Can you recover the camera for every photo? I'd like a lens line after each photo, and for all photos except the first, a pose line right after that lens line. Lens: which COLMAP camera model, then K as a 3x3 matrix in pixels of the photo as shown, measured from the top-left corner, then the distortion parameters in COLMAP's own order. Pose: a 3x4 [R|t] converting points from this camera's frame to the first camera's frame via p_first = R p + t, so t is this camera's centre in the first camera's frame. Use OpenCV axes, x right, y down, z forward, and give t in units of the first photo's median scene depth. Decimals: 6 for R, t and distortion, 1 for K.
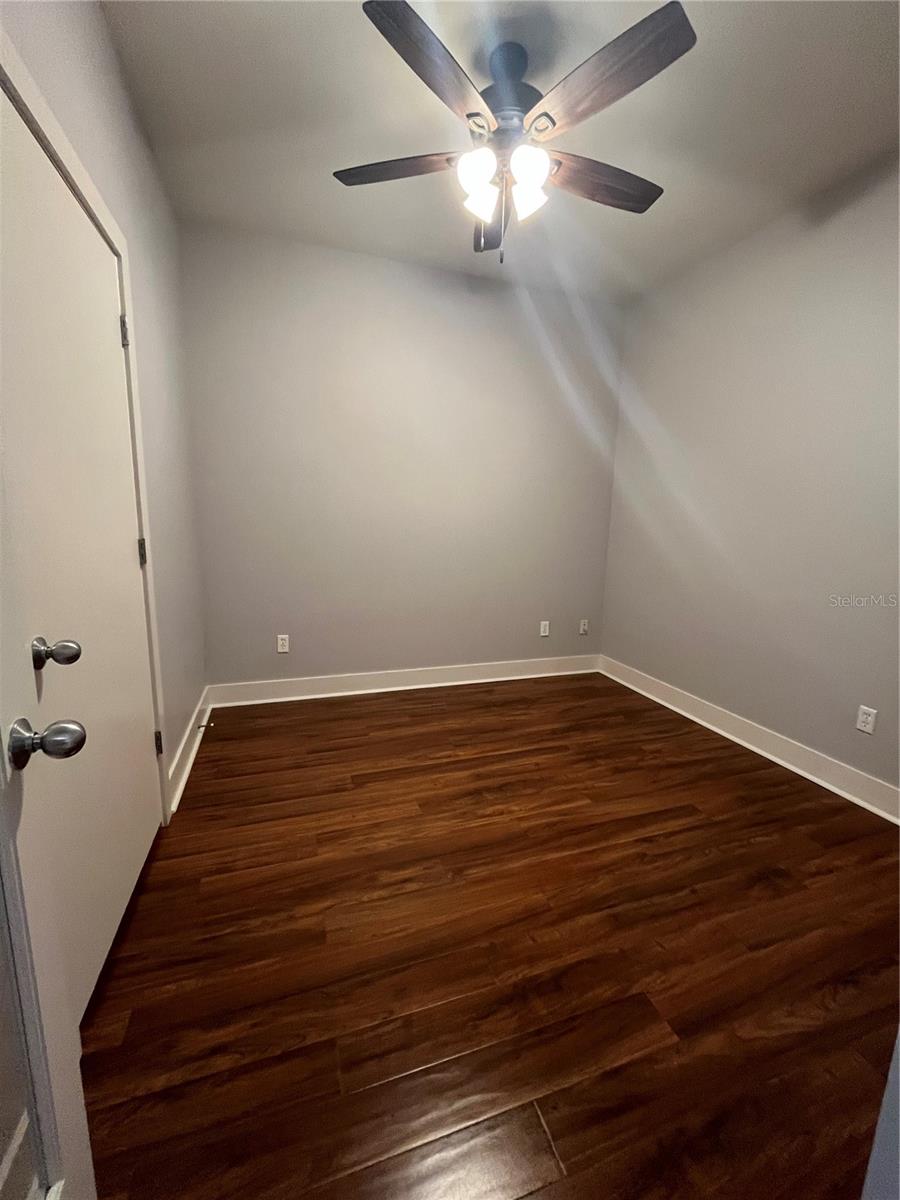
lens RADIAL K [[486.7, 0, 451.7], [0, 486.7, 602.8], [0, 0, 1]] dist [0.001922, 0.000605]
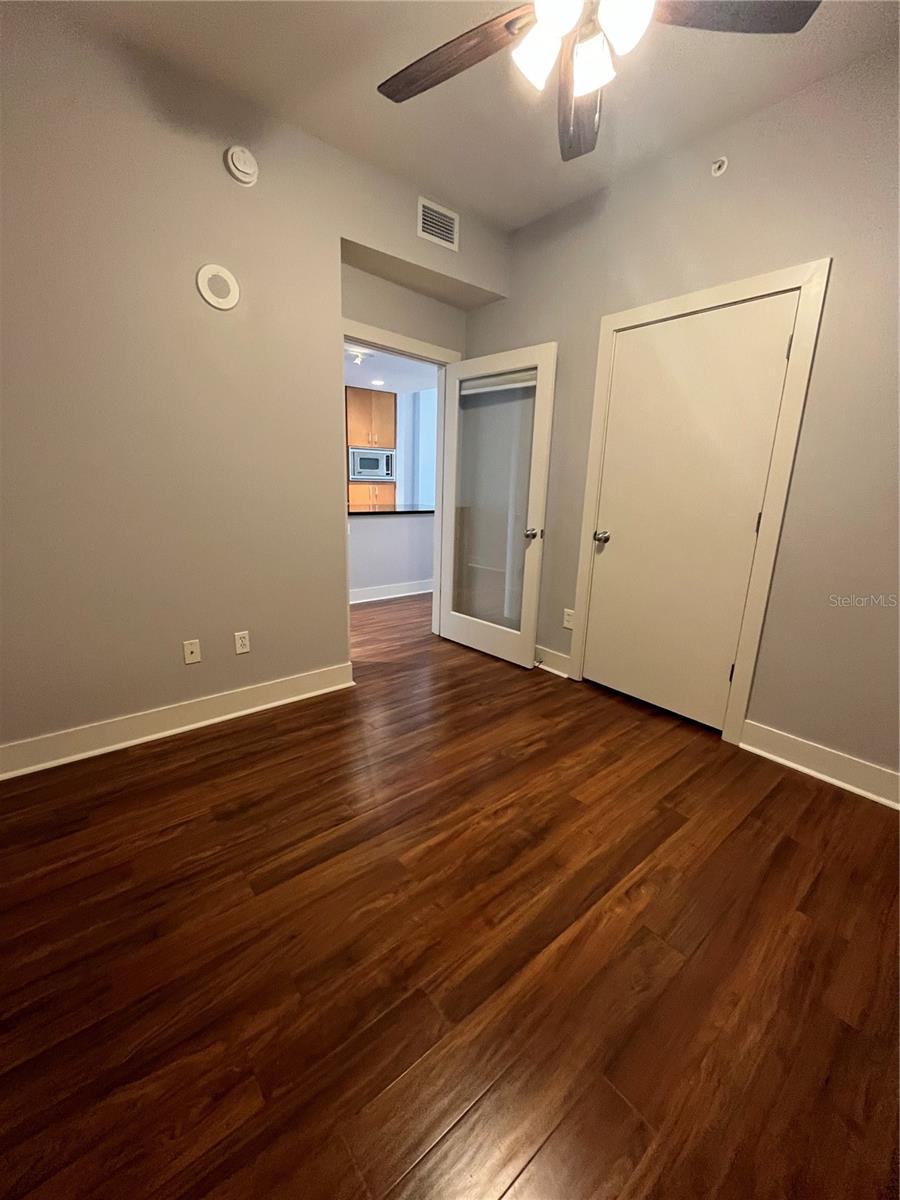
lens RADIAL K [[486.7, 0, 447.4], [0, 486.7, 598.3], [0, 0, 1]] dist [0.001922, 0.000605]
pose [[-0.935257, 0.037136, -0.352017, 0.542305], [-0.110924, 0.913642, 0.391093, -0.307861], [0.336141, 0.404819, -0.850371, 1.745764]]
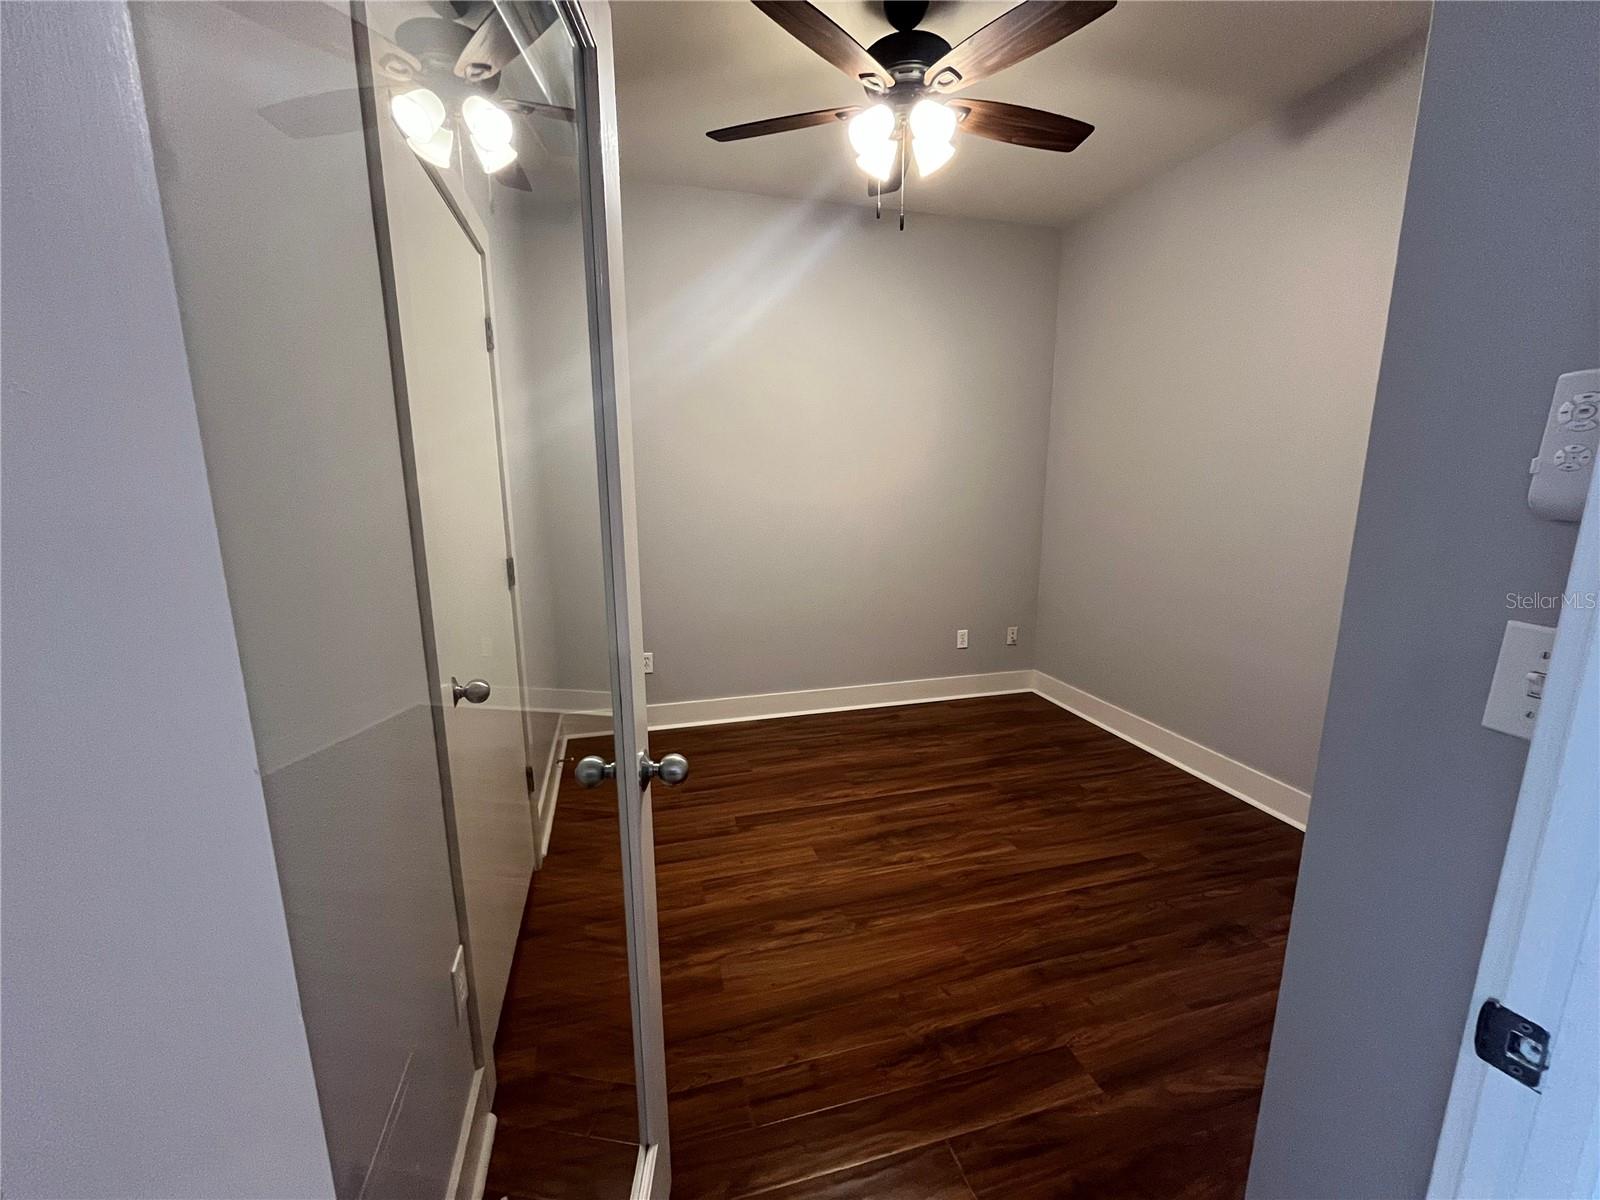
lens RADIAL K [[648.9, 0, 800.5], [0, 648.9, 611.9], [0, 0, 1]] dist [0.001922, 0.000605]
pose [[0.997909, -0.015913, -0.062650, -0.014474], [0.017538, 0.999521, 0.025484, -0.046797], [0.062214, -0.026530, 0.997710, -0.167737]]
